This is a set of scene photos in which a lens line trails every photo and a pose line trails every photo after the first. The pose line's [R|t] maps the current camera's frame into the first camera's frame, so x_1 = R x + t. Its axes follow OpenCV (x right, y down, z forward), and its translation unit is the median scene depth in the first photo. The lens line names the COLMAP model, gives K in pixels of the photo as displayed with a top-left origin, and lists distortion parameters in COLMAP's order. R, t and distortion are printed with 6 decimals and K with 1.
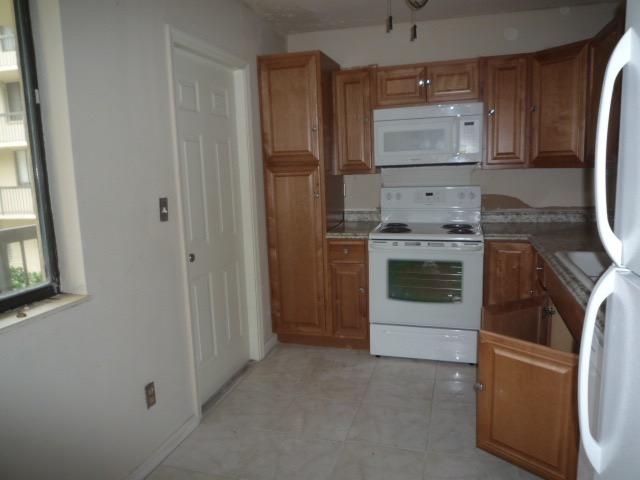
lens RADIAL K [[457.2, 0, 322.7], [0, 457.2, 238.9], [0, 0, 1]] dist [-0.051517, -0.017776]
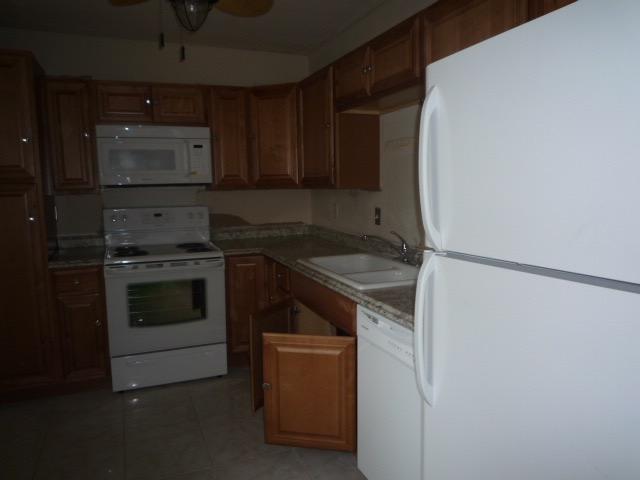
lens RADIAL K [[457.2, 0, 326.8], [0, 457.2, 239.7], [0, 0, 1]] dist [-0.051517, -0.017776]
pose [[0.761712, -0.052415, 0.645793, -0.136587], [0.084602, 0.996235, -0.018929, 0.004706], [-0.642369, 0.069053, 0.763278, 0.024861]]
